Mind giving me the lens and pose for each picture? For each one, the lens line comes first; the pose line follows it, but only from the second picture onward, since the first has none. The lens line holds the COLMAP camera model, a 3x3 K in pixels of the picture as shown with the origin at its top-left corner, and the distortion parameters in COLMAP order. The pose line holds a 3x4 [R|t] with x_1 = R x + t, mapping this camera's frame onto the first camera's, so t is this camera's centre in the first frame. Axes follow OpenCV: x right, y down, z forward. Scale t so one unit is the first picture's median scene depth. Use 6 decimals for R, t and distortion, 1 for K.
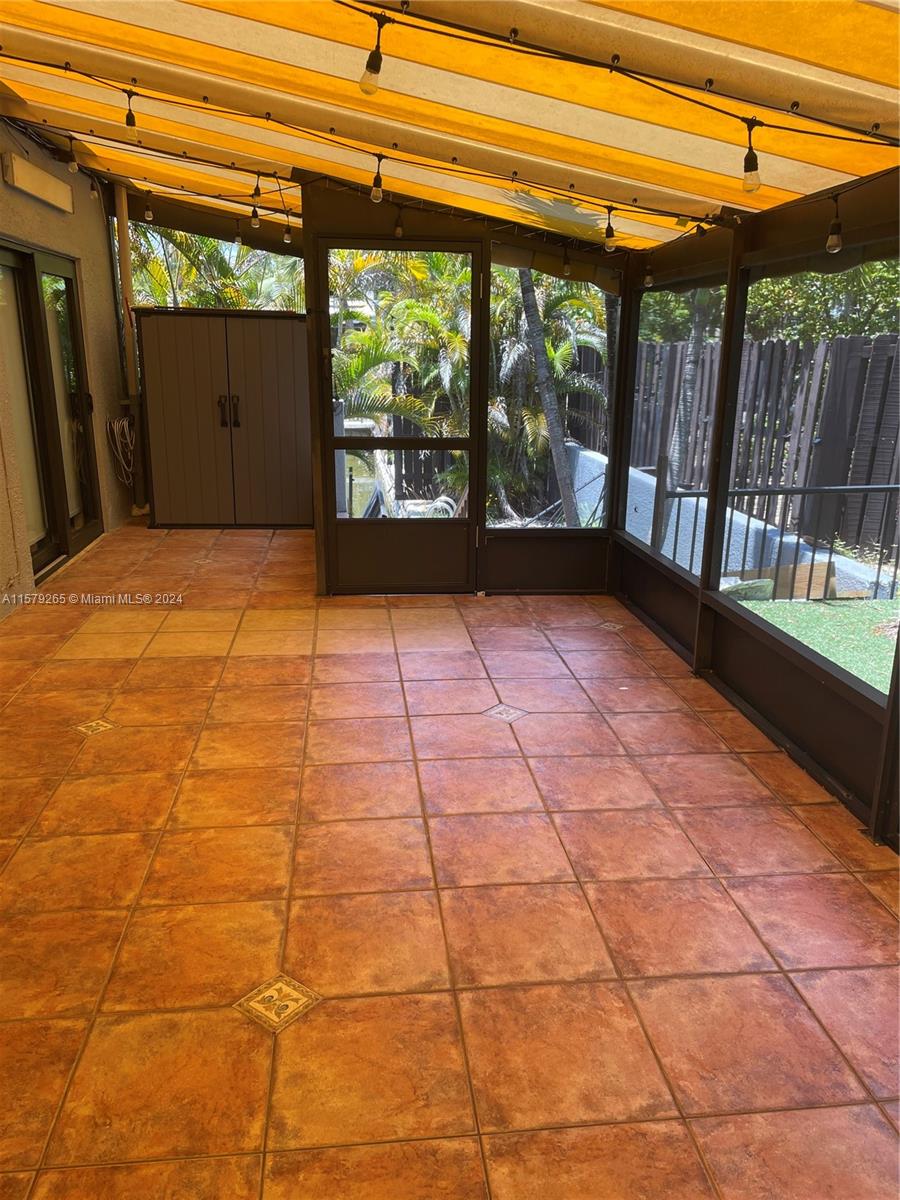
lens RADIAL K [[900.3, 0, 450.2], [0, 900.3, 603.3], [0, 0, 1]] dist [0.093312, -0.128169]
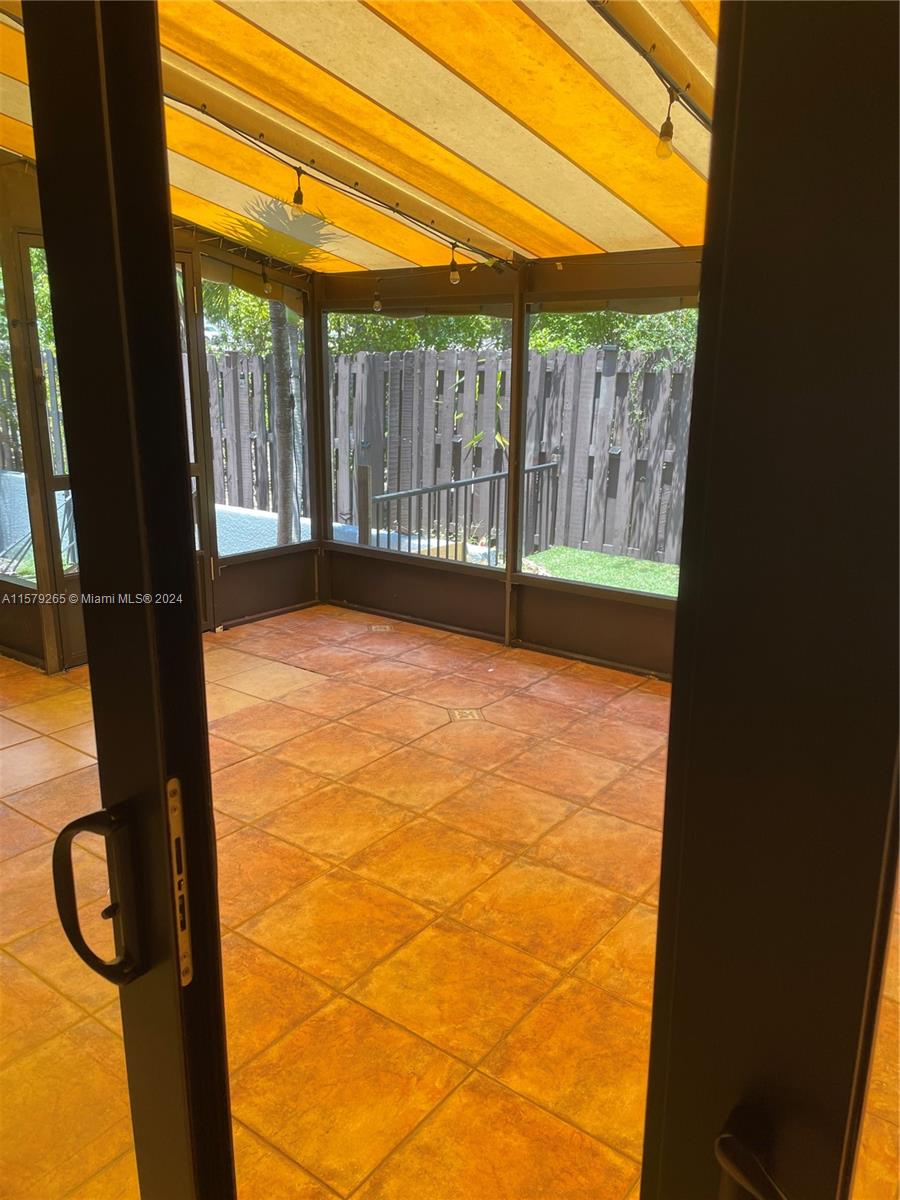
lens RADIAL K [[900.3, 0, 450.2], [0, 900.3, 603.3], [0, 0, 1]] dist [0.093312, -0.128169]
pose [[0.693659, -0.194325, 0.693595, -0.604030], [0.196953, 0.977395, 0.076866, -0.083651], [-0.692854, 0.083286, 0.716252, 0.221630]]
